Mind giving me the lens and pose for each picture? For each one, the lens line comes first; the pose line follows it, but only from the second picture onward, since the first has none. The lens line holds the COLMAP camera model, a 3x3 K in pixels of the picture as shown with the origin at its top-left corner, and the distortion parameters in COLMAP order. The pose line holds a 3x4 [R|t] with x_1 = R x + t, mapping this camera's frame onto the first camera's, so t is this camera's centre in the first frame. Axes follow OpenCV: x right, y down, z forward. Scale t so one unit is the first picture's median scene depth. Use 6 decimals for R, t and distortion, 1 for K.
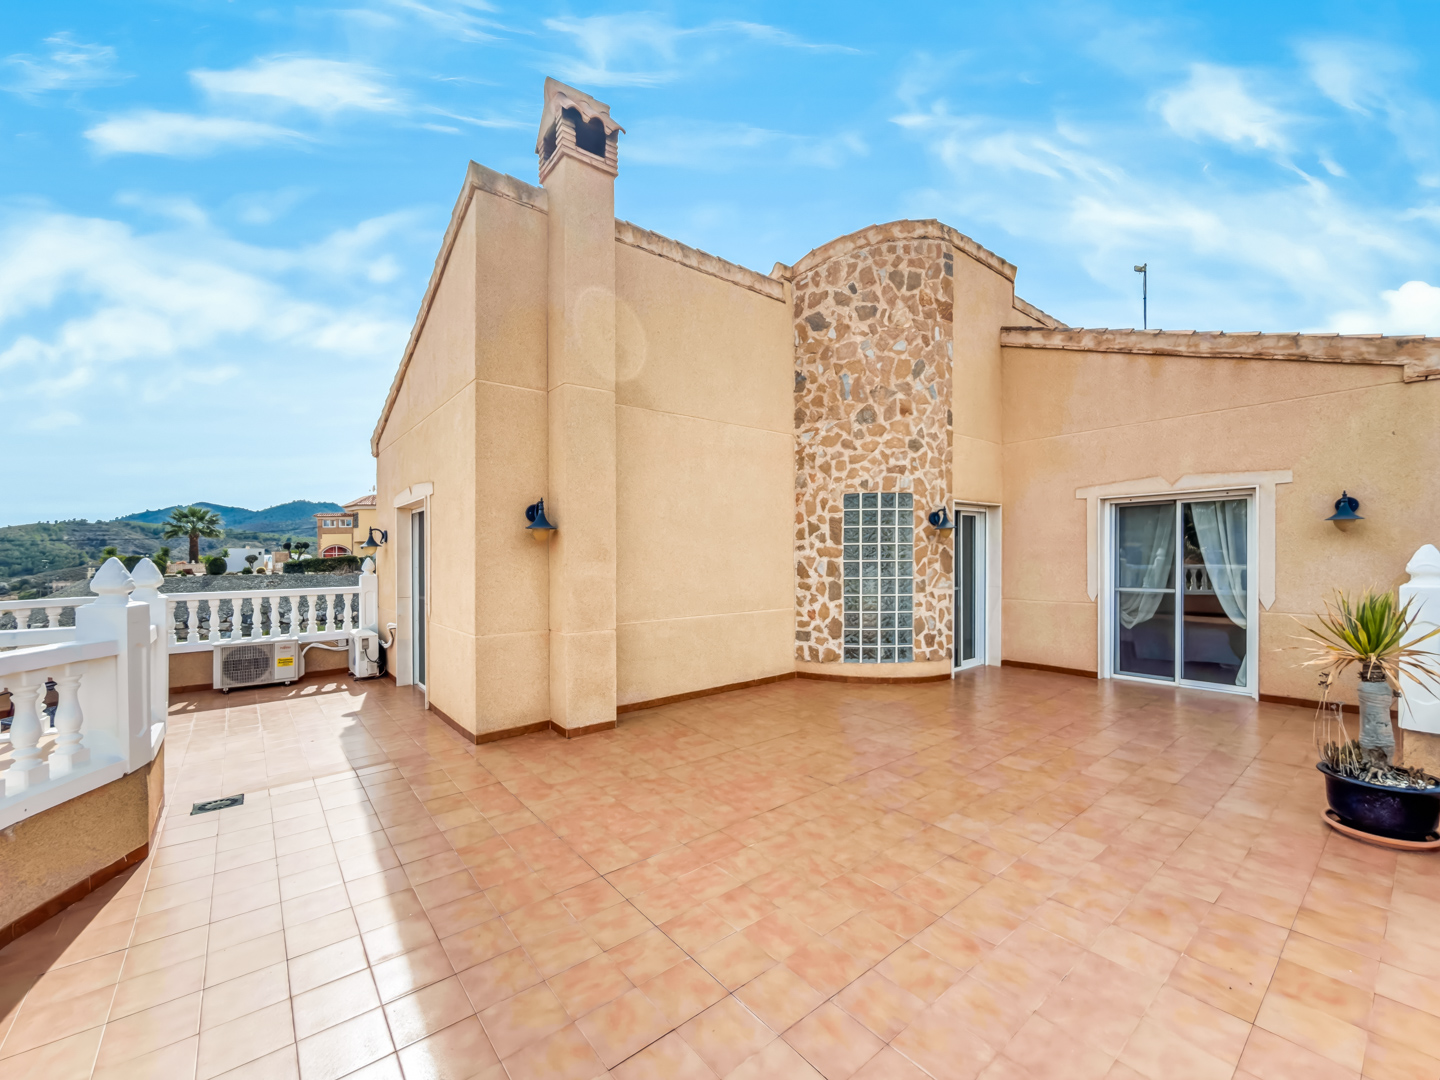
lens RADIAL K [[583.6, 0, 726.3], [0, 583.6, 568.1], [0, 0, 1]] dist [-0.008728, 0.000137]
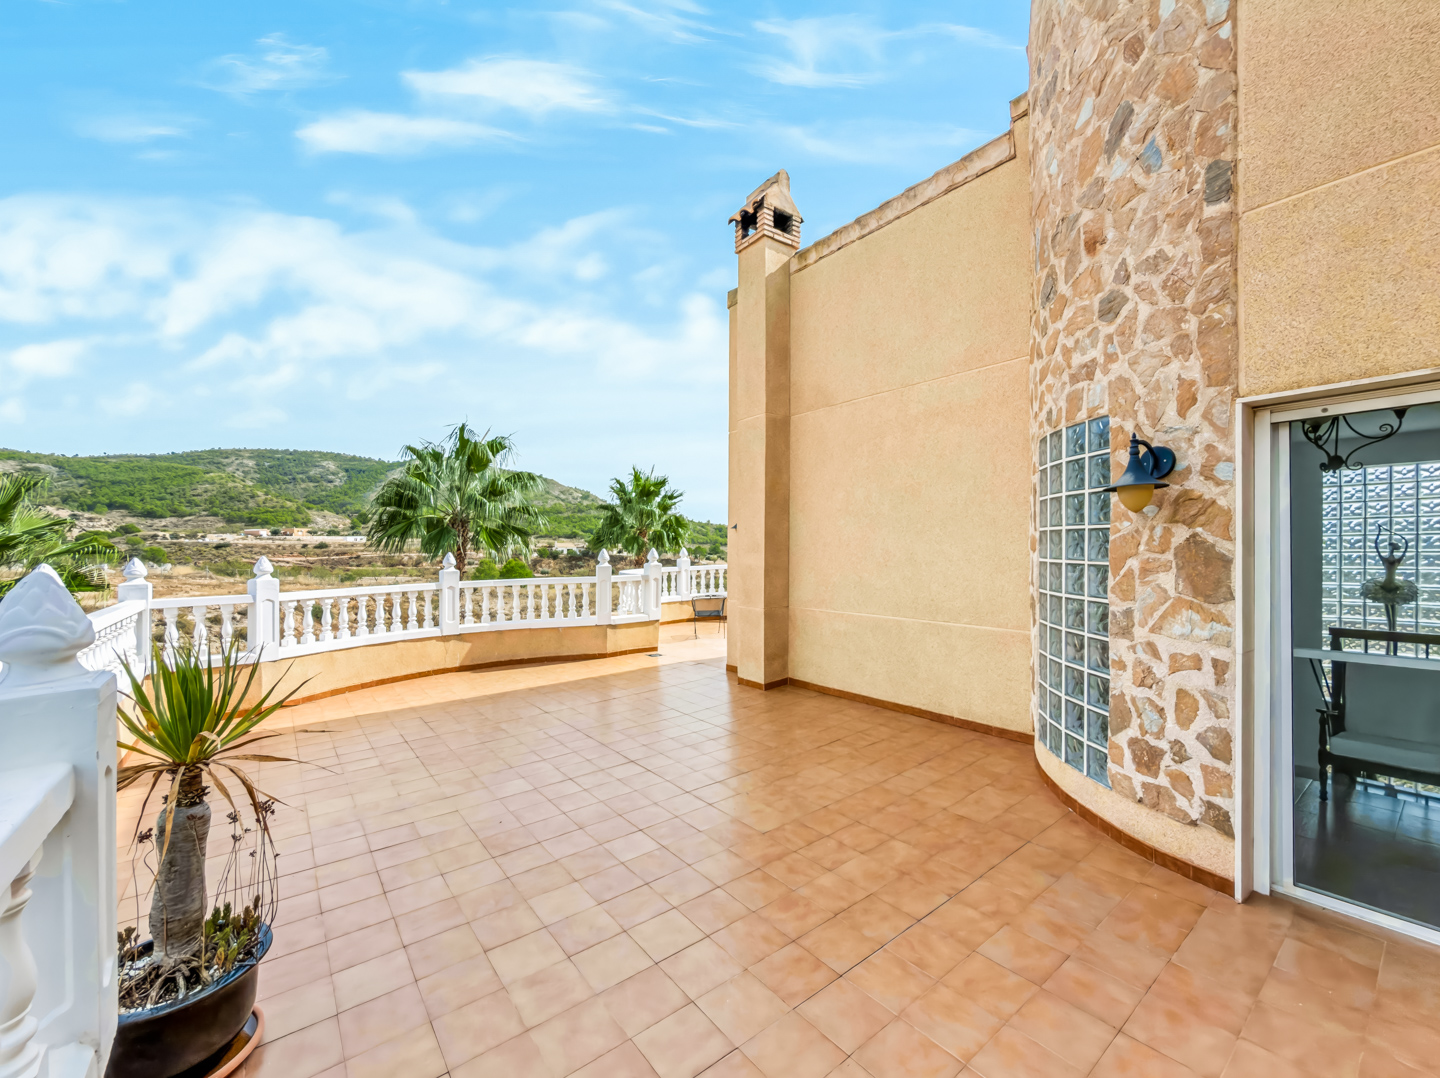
lens RADIAL K [[583.6, 0, 721.5], [0, 583.6, 539.1], [0, 0, 1]] dist [-0.008728, 0.000137]
pose [[-0.021144, 0.000800, -0.999776, 0.772911], [-0.005930, 0.999982, 0.000926, -0.030756], [0.999759, 0.005948, -0.021138, 0.708558]]
